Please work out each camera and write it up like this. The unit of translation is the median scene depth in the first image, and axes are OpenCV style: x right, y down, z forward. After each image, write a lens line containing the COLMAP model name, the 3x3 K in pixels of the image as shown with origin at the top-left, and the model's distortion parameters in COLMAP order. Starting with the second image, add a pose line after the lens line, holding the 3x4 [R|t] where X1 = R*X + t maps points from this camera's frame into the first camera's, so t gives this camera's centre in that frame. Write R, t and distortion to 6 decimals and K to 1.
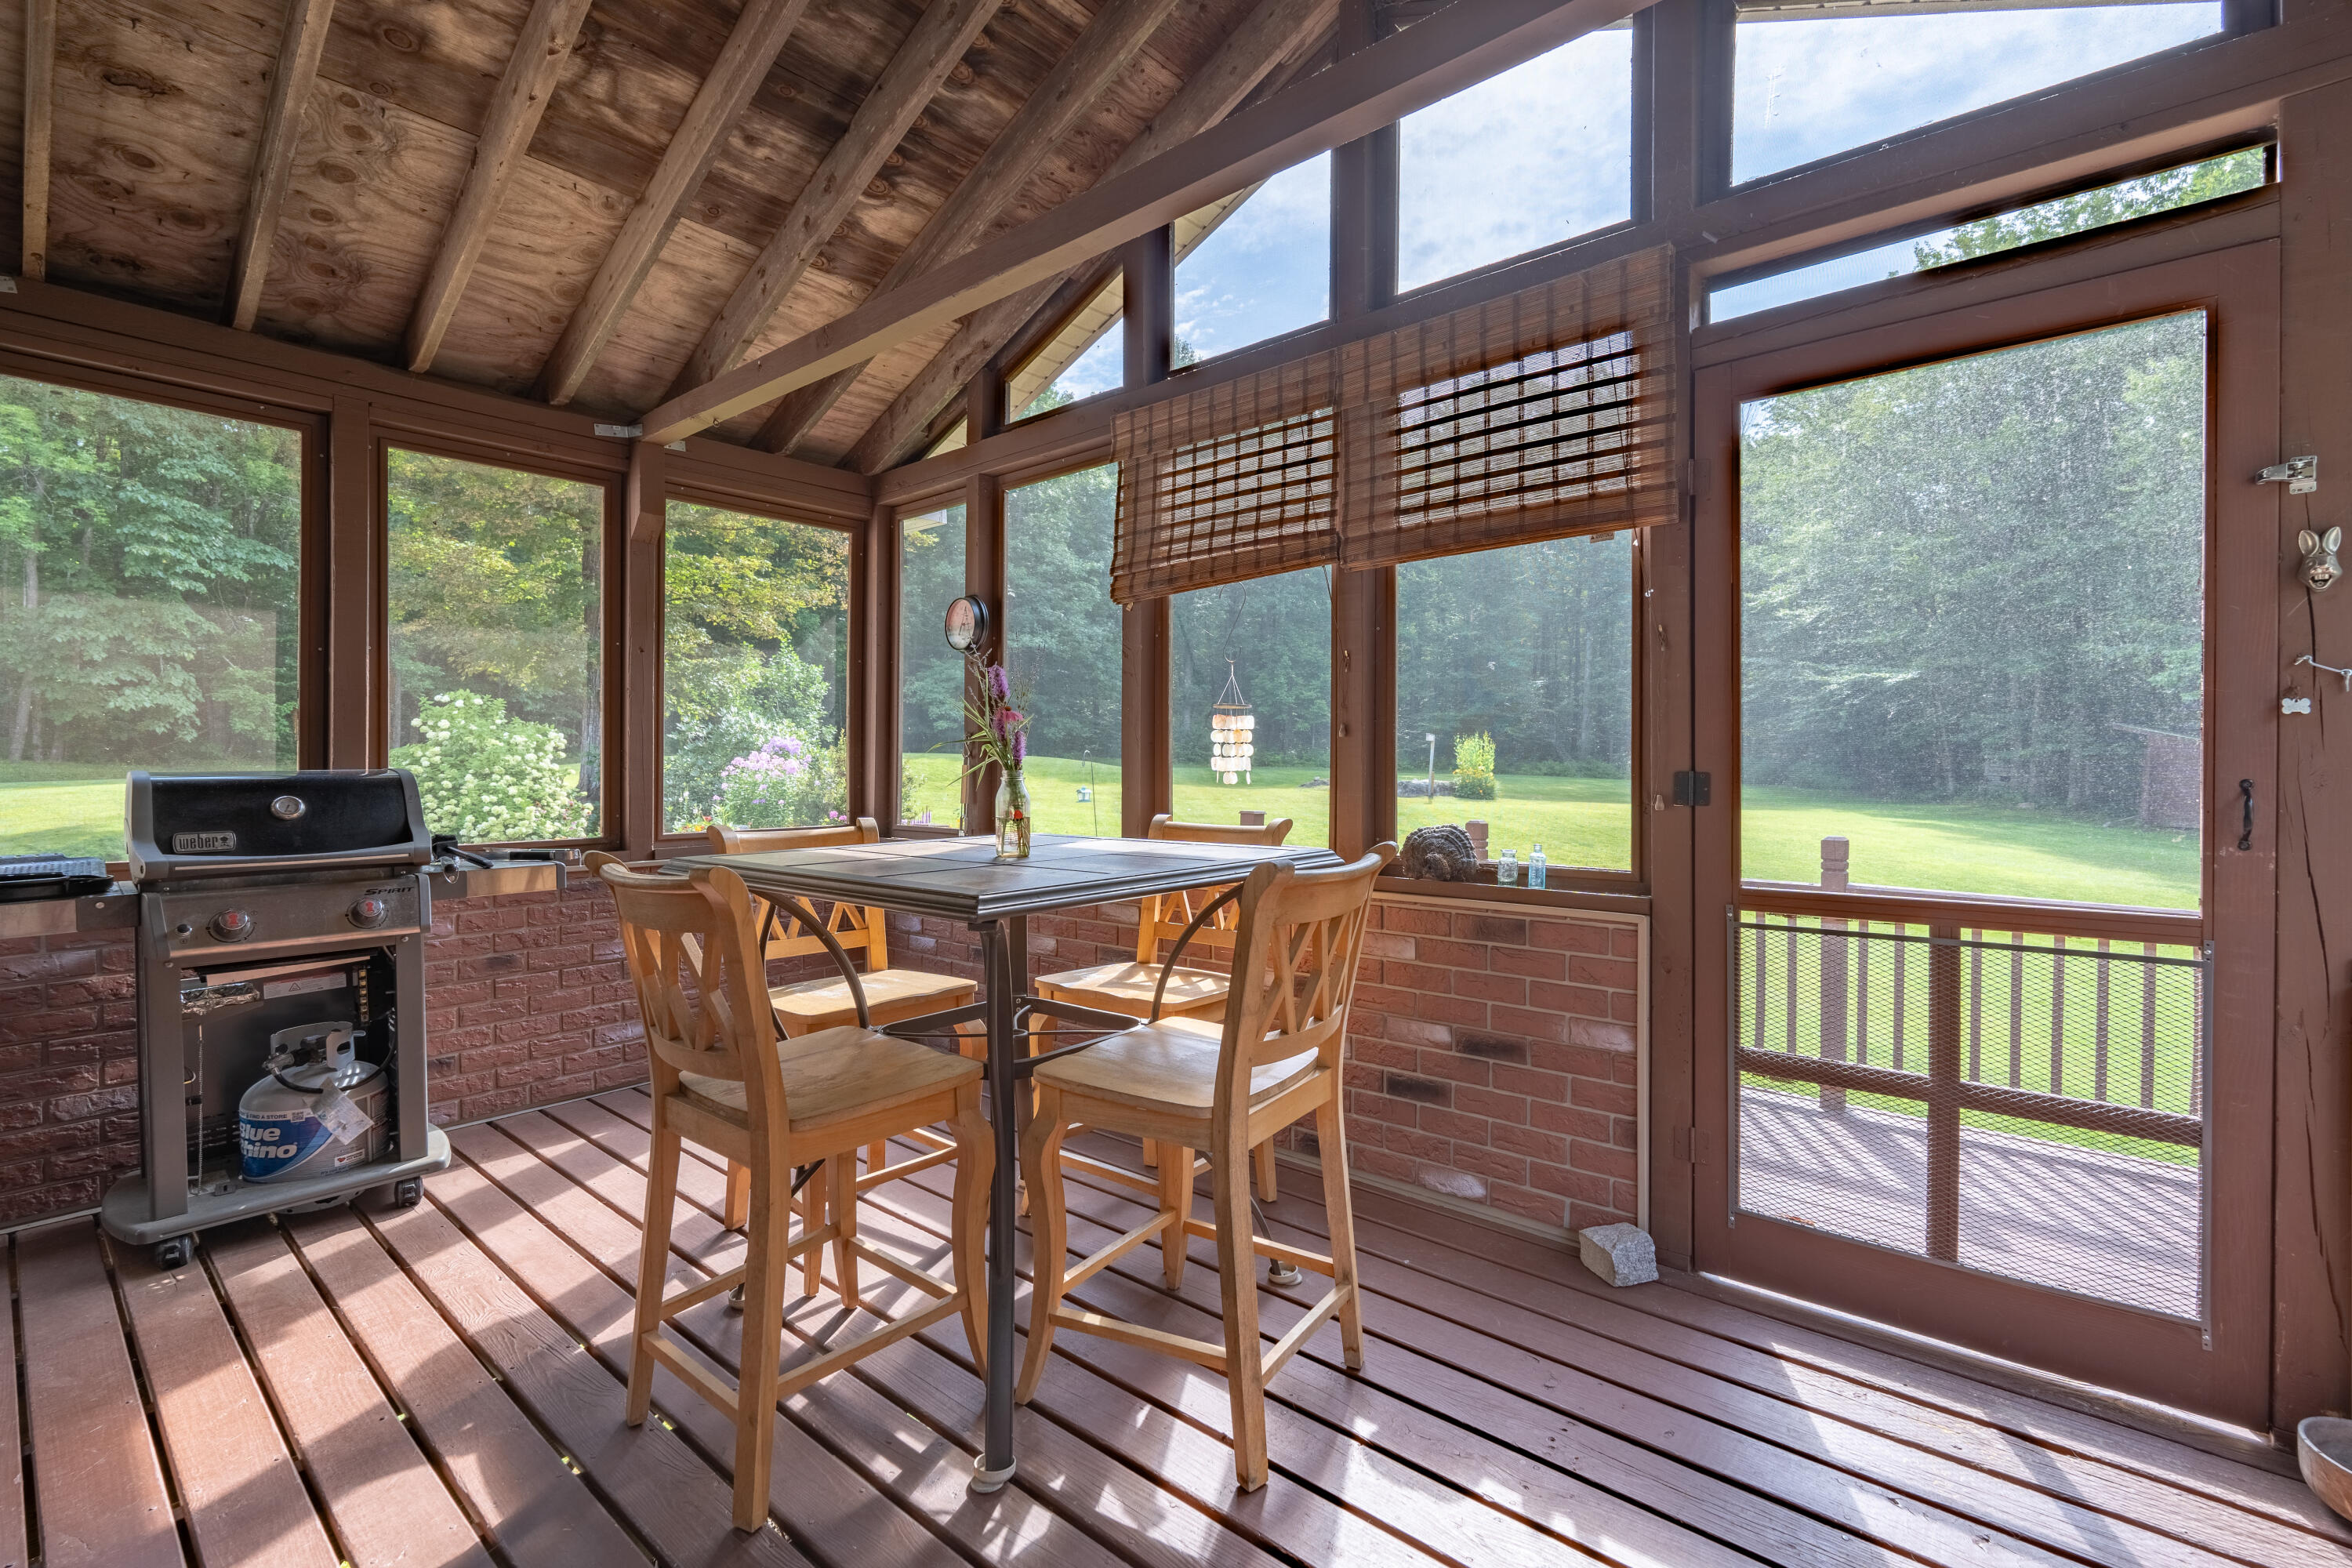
lens RADIAL K [[1037.8, 0, 1176.8], [0, 1037.8, 771.4], [0, 0, 1]] dist [-0.000931, -0.000174]
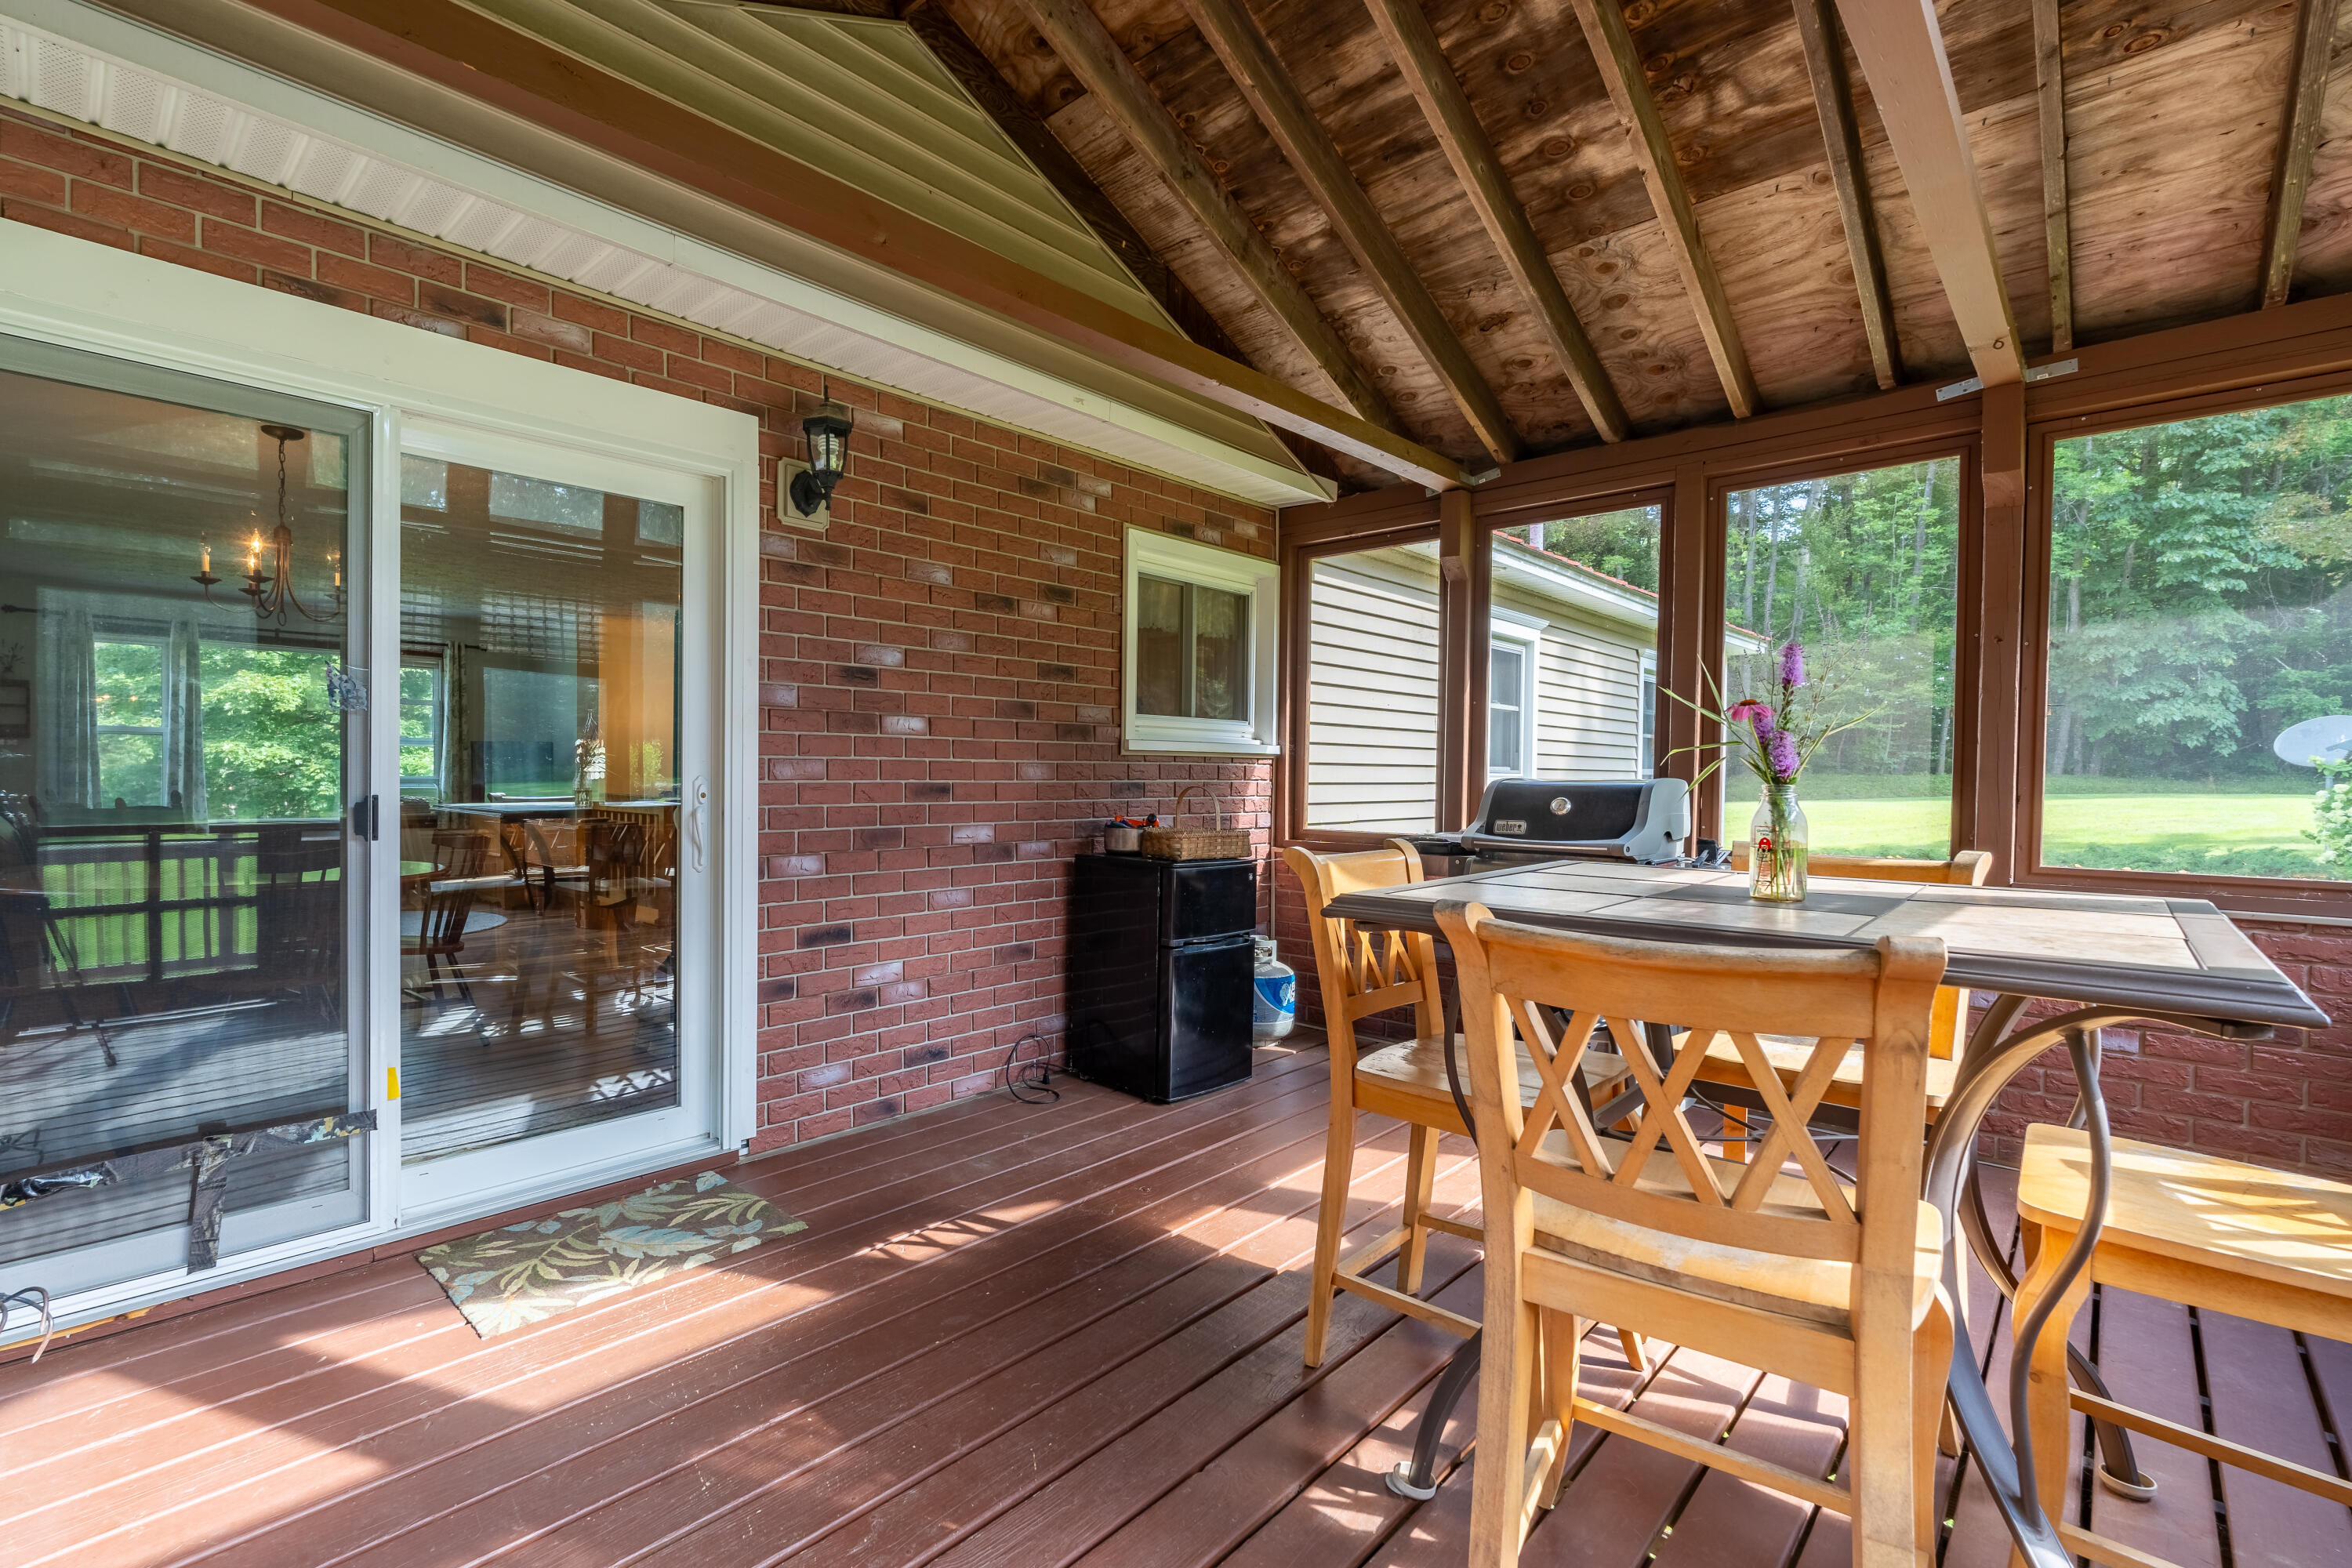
lens RADIAL K [[1032.3, 0, 1045.0], [0, 1032.3, 785.6], [0, 0, 1]] dist [-0.000447, 0.000095]
pose [[-0.090423, 0.014364, -0.995800, 0.052156], [-0.015626, 0.999752, 0.015840, -0.000280], [0.995781, 0.016993, -0.090176, 0.045498]]
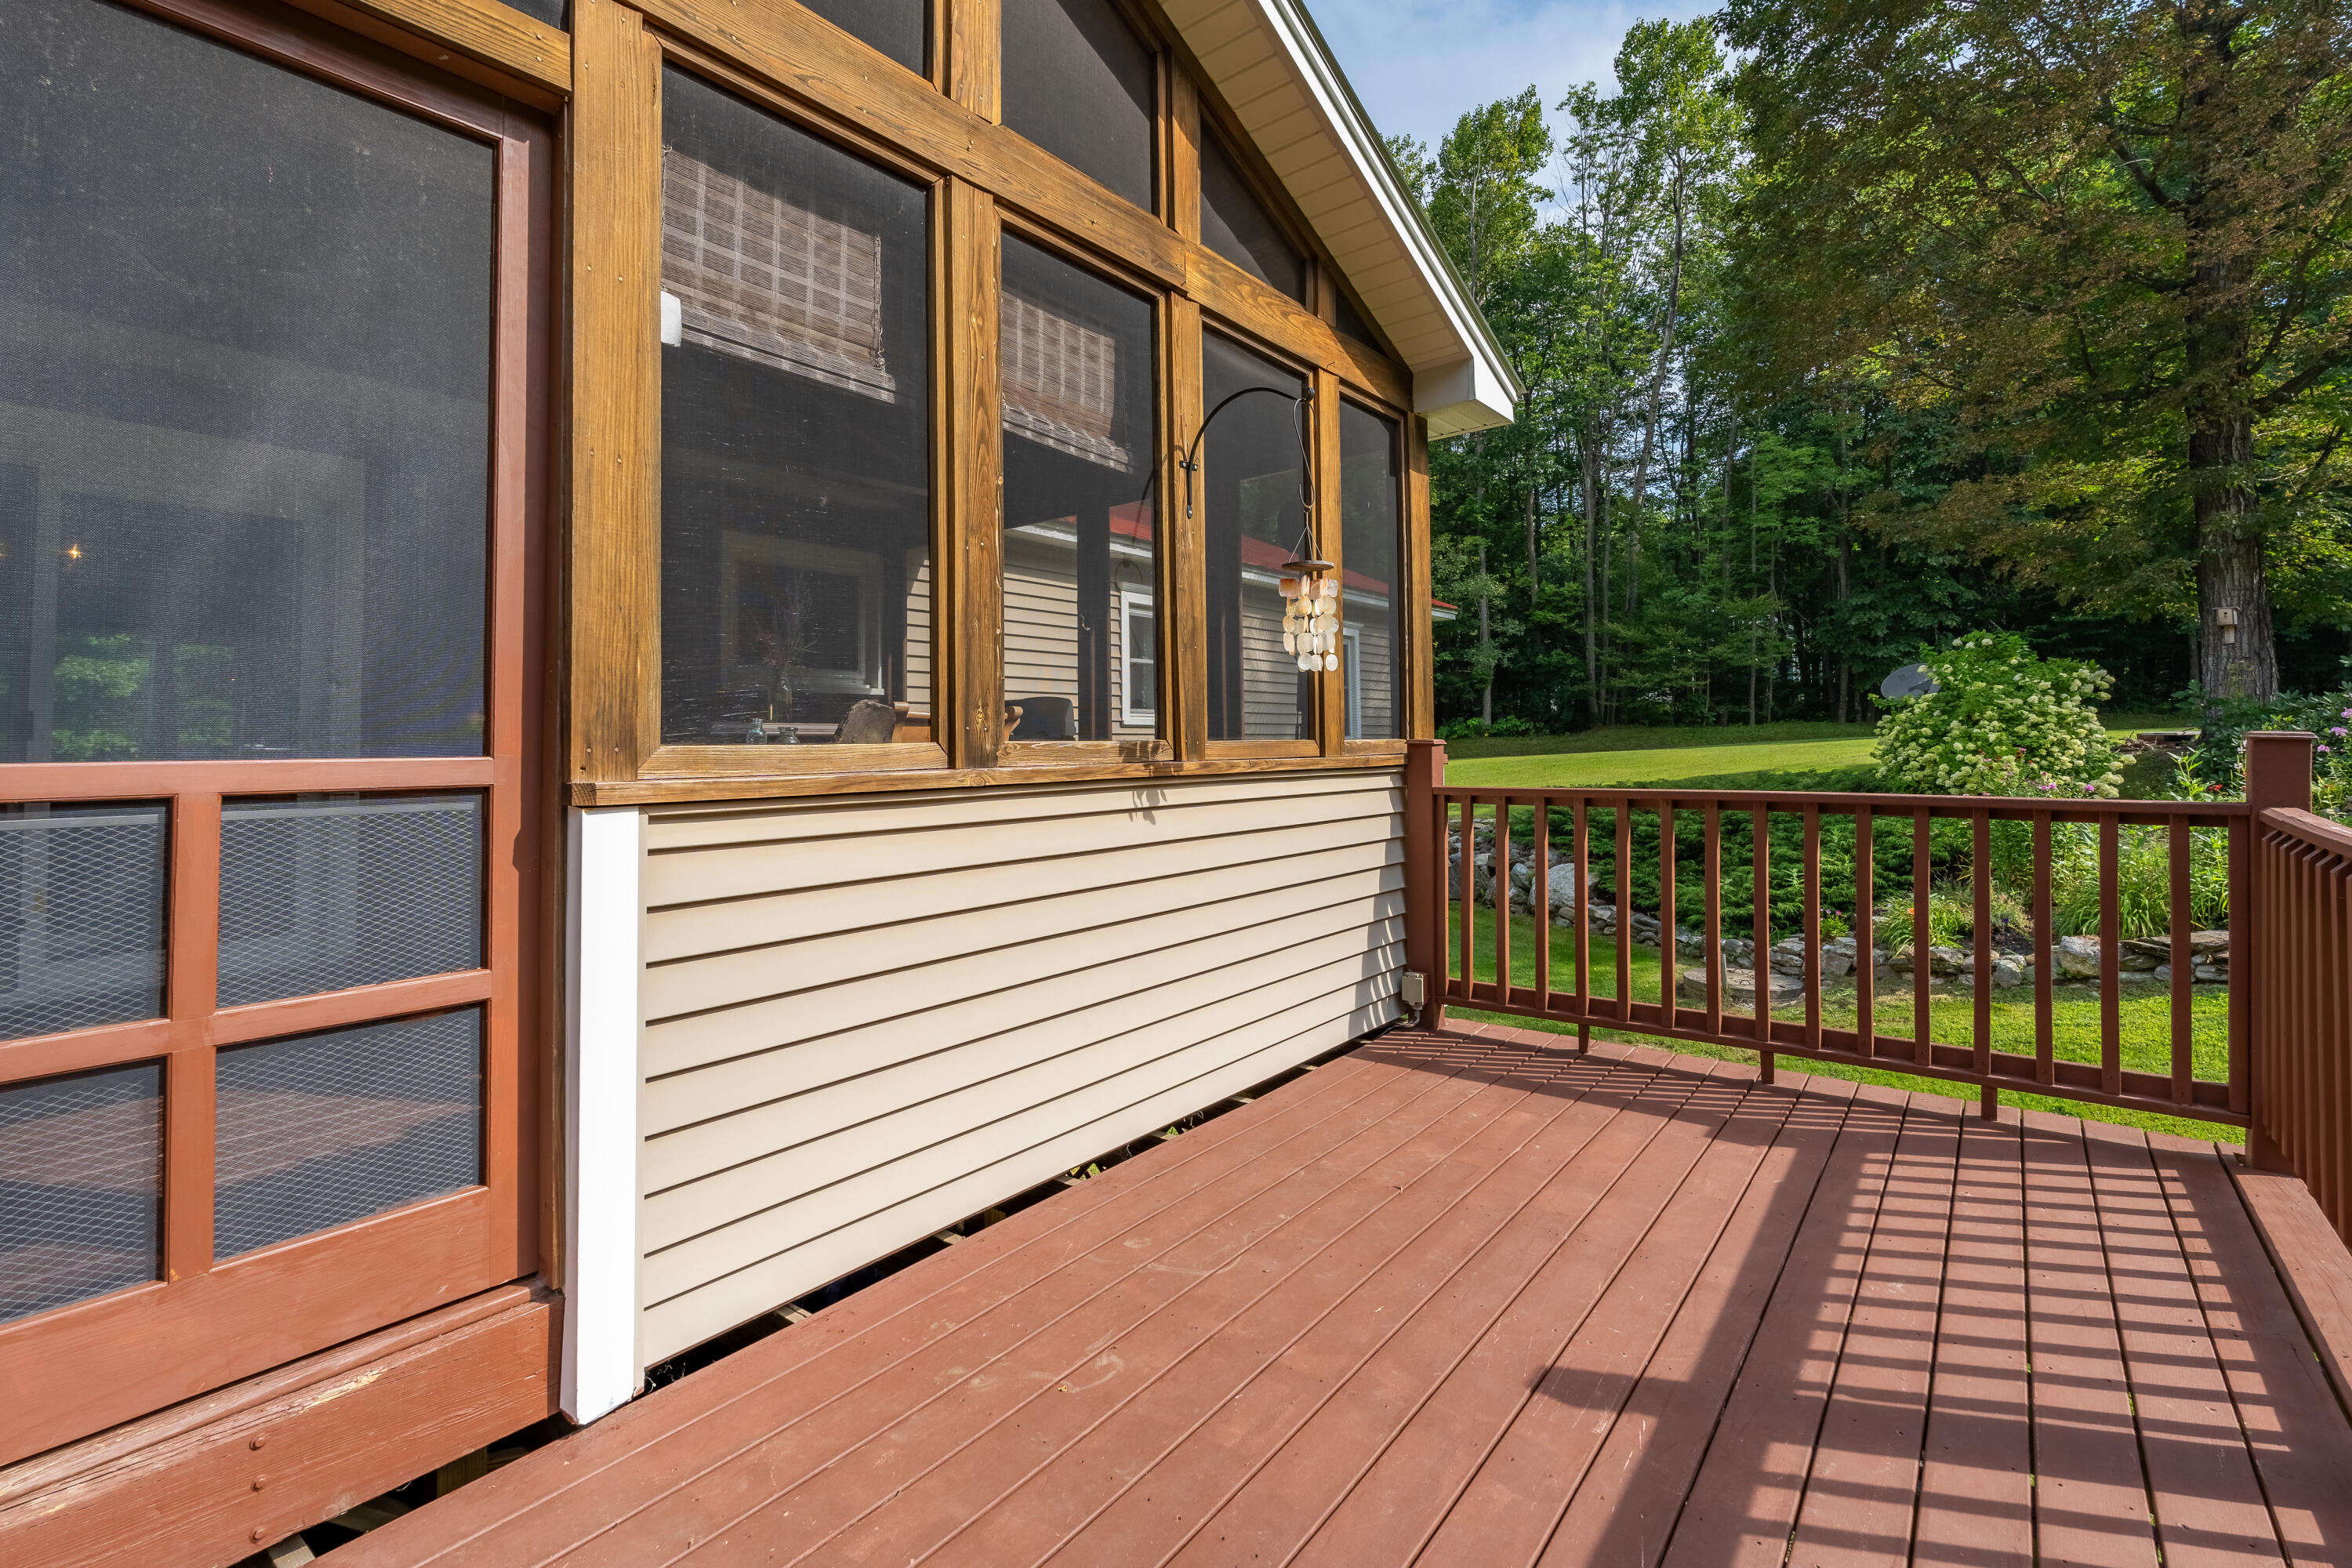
lens RADIAL K [[1052.0, 0, 1180.4], [0, 1052.0, 744.1], [0, 0, 1]] dist [-0.000284, -0.000036]
pose [[0.048680, -0.003266, -0.998809, 0.124567], [0.010546, 0.999941, -0.002755, 0.010266], [0.998759, -0.010400, 0.048712, 0.136058]]
